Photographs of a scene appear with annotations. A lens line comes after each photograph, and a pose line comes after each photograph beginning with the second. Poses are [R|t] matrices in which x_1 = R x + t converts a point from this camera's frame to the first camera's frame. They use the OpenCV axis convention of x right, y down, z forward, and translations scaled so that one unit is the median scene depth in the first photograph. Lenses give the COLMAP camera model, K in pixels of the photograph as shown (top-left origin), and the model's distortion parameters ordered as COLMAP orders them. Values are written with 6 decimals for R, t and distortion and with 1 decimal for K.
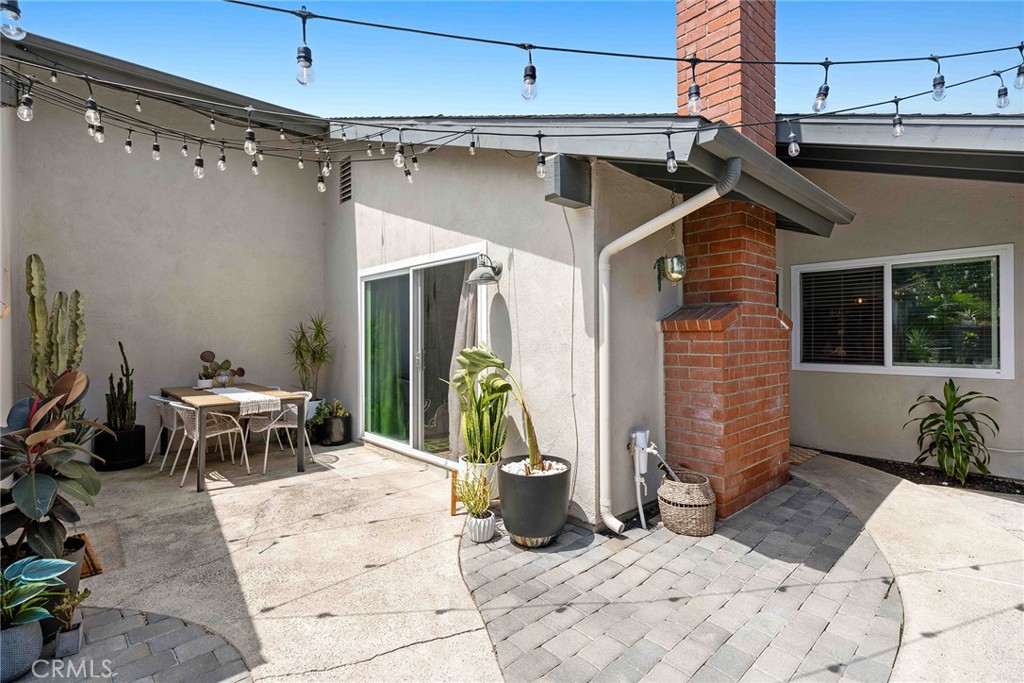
lens RADIAL K [[467.0, 0, 529.5], [0, 467.0, 338.9], [0, 0, 1]] dist [-0.002100, 0.001638]
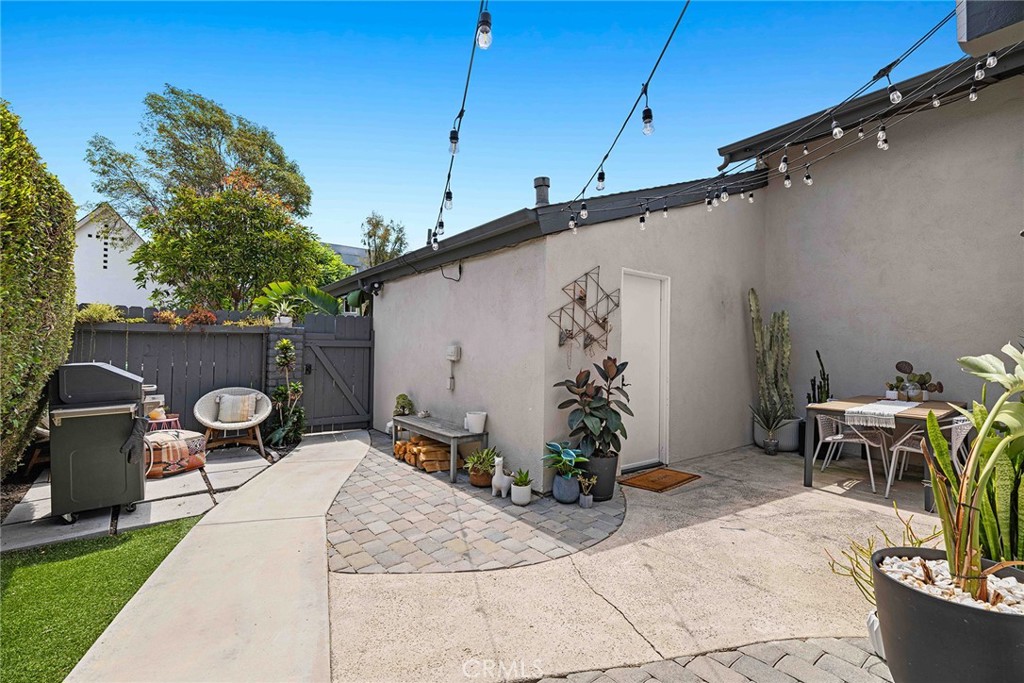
lens RADIAL K [[467.0, 0, 515.5], [0, 467.0, 344.5], [0, 0, 1]] dist [-0.002100, 0.001638]
pose [[-0.093552, -0.012685, -0.995534, 0.535256], [-0.015905, 0.999810, -0.011245, 0.024441], [0.995487, 0.014782, -0.093736, 0.511624]]
